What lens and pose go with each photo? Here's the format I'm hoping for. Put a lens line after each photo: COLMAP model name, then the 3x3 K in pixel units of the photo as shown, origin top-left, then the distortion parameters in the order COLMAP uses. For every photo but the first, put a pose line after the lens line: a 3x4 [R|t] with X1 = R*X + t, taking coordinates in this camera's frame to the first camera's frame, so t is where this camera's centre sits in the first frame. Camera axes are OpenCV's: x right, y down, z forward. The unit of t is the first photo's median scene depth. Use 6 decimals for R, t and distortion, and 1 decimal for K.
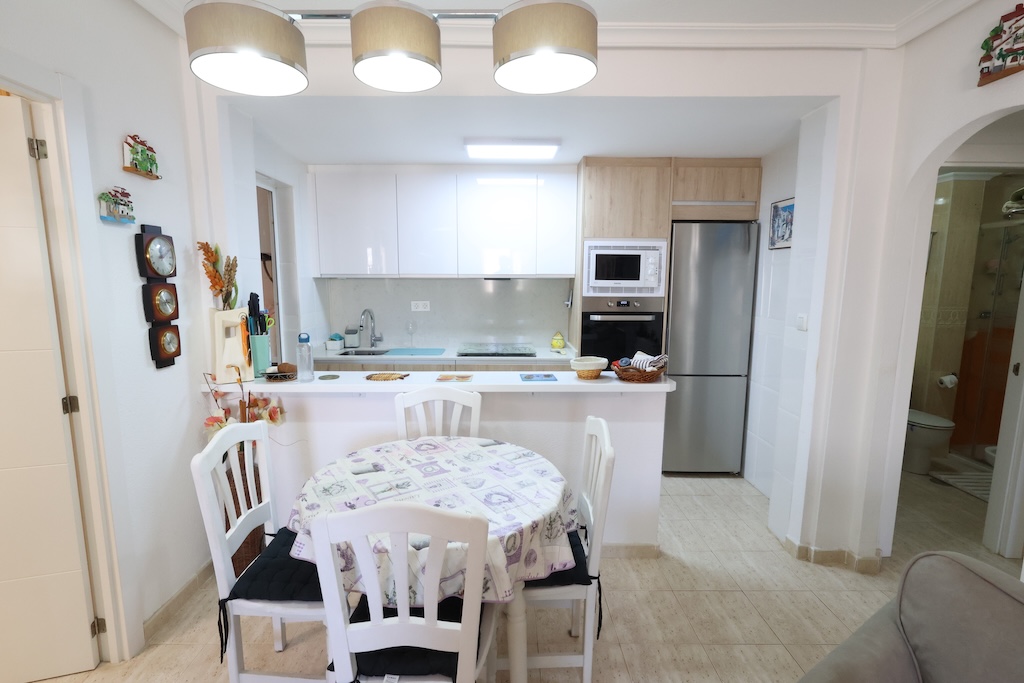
lens RADIAL K [[473.4, 0, 506.3], [0, 473.4, 345.8], [0, 0, 1]] dist [-0.004496, 0.002776]
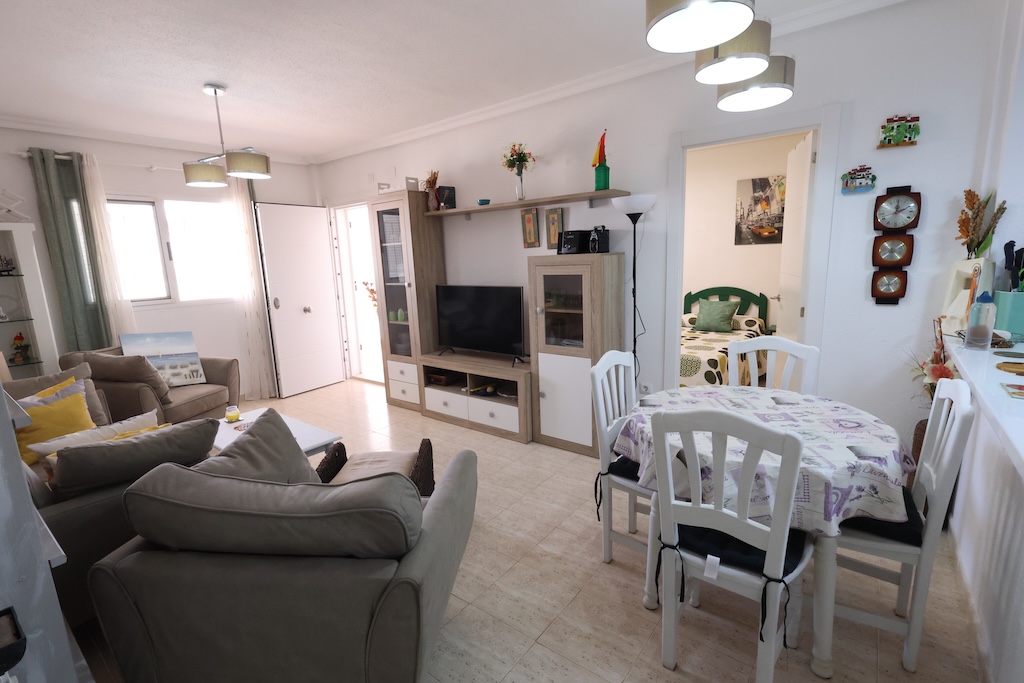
lens RADIAL K [[473.4, 0, 504.4], [0, 473.4, 345.7], [0, 0, 1]] dist [-0.004496, 0.002776]
pose [[-0.621074, 0.166753, -0.765808, 0.521756], [-0.074201, 0.960205, 0.269259, -0.066609], [0.780232, 0.224053, -0.583985, 0.594955]]
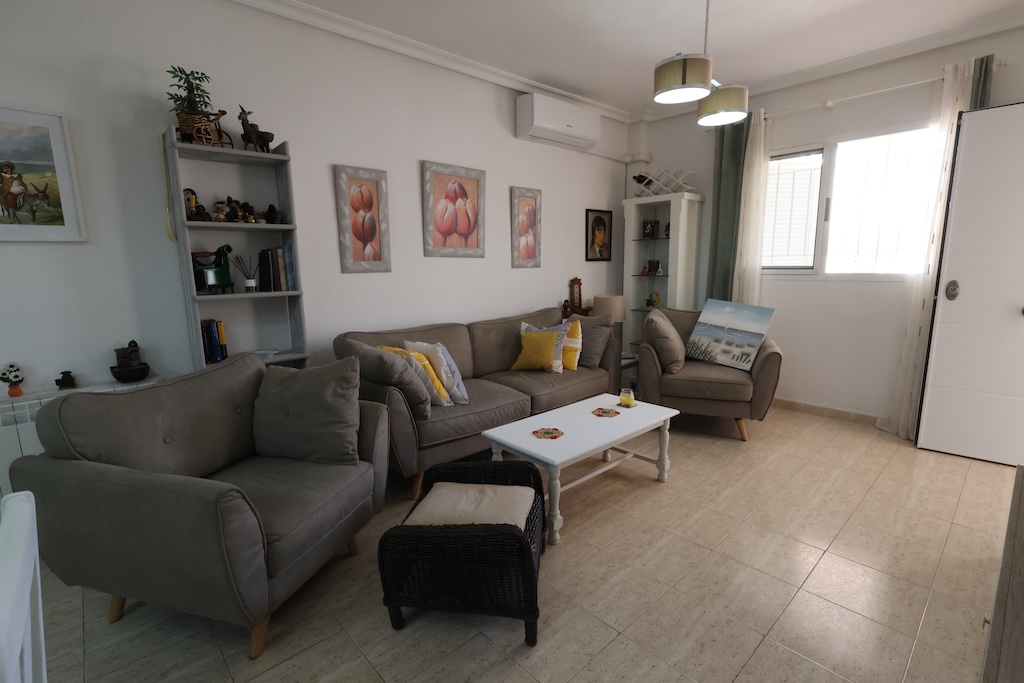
lens RADIAL K [[473.4, 0, 510.3], [0, 473.4, 343.8], [0, 0, 1]] dist [-0.004496, 0.002776]
pose [[-0.669944, -0.116960, 0.733141, -0.300828], [0.121006, 0.957105, 0.263265, 0.030069], [-0.732484, 0.265087, -0.627054, 0.286660]]
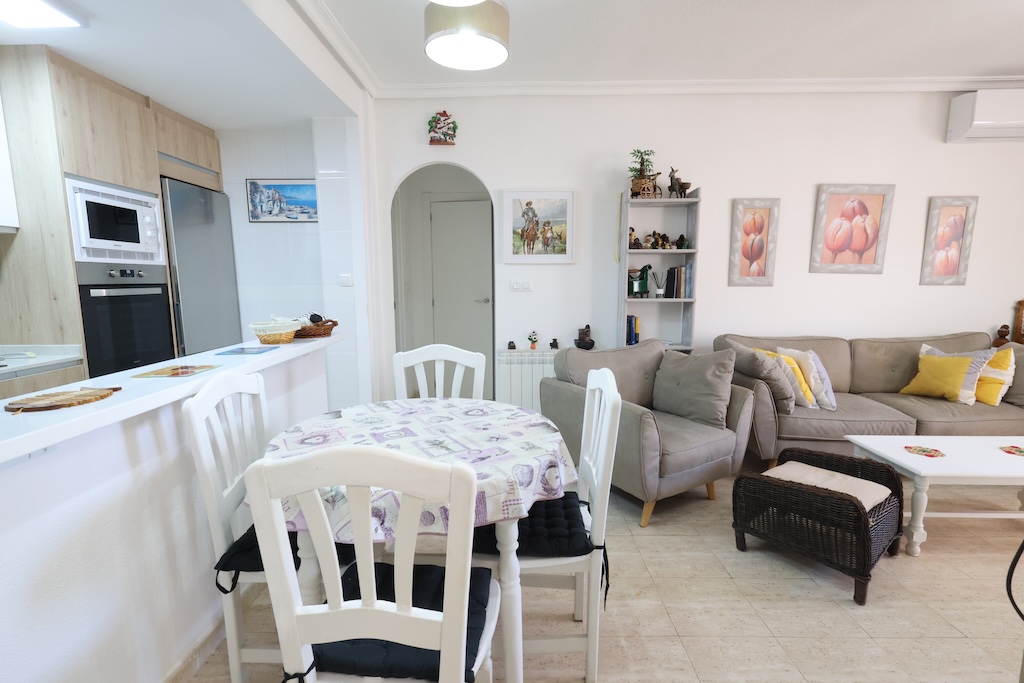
lens RADIAL K [[473.4, 0, 505.9], [0, 473.4, 344.2], [0, 0, 1]] dist [-0.004496, 0.002776]
pose [[0.023410, -0.140008, 0.989874, -0.521326], [0.146002, 0.980008, 0.135160, 0.008976], [-0.989007, 0.141359, 0.043383, 0.399022]]
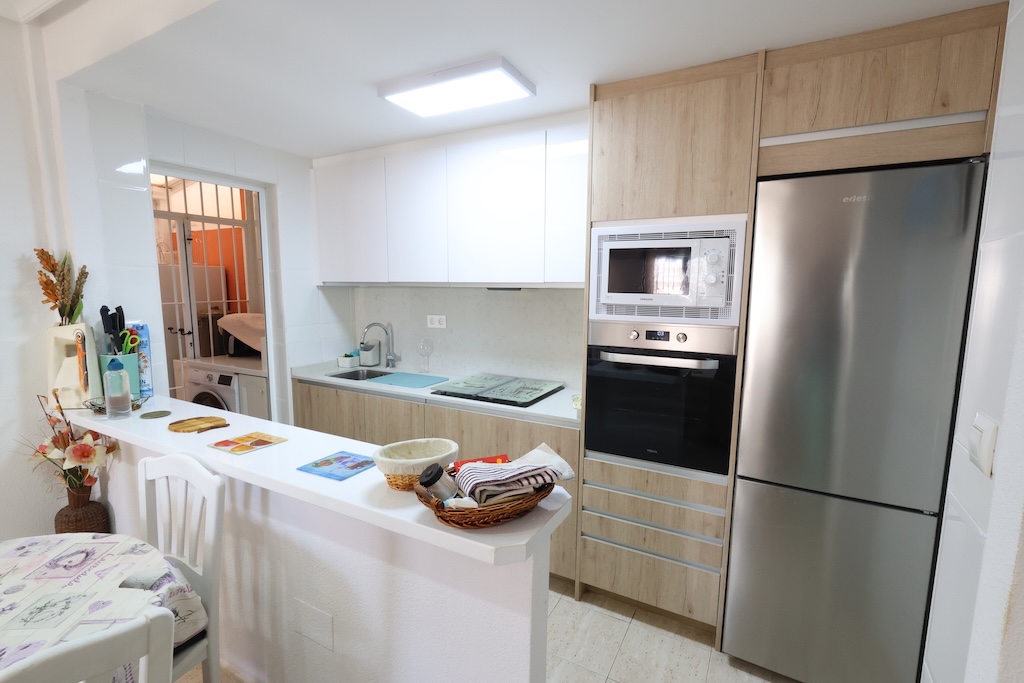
lens RADIAL K [[473.4, 0, 508.1], [0, 473.4, 345.0], [0, 0, 1]] dist [-0.004496, 0.002776]
pose [[0.871272, 0.065371, -0.486428, 0.380559], [-0.070401, 0.997487, 0.007953, -0.072107], [0.485726, 0.027316, 0.873684, 0.437812]]
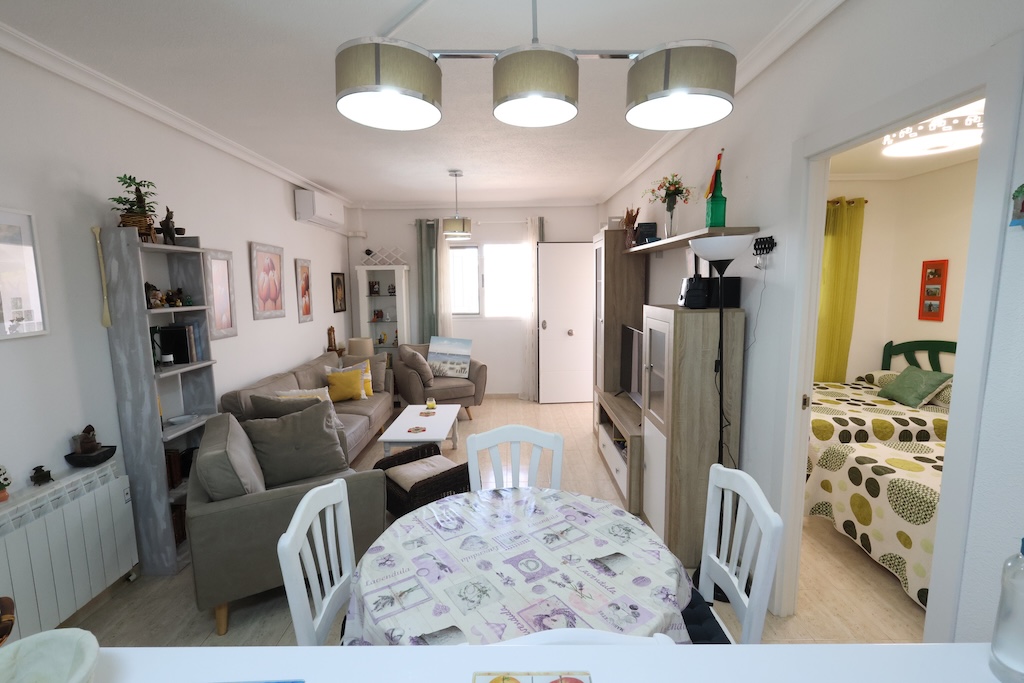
lens RADIAL K [[473.4, 0, 507.6], [0, 473.4, 342.5], [0, 0, 1]] dist [-0.004496, 0.002776]
pose [[-0.999916, 0.009696, 0.008653, -0.071973], [0.011647, 0.964012, 0.265603, -0.153189], [-0.005767, 0.265681, -0.964044, 0.878835]]
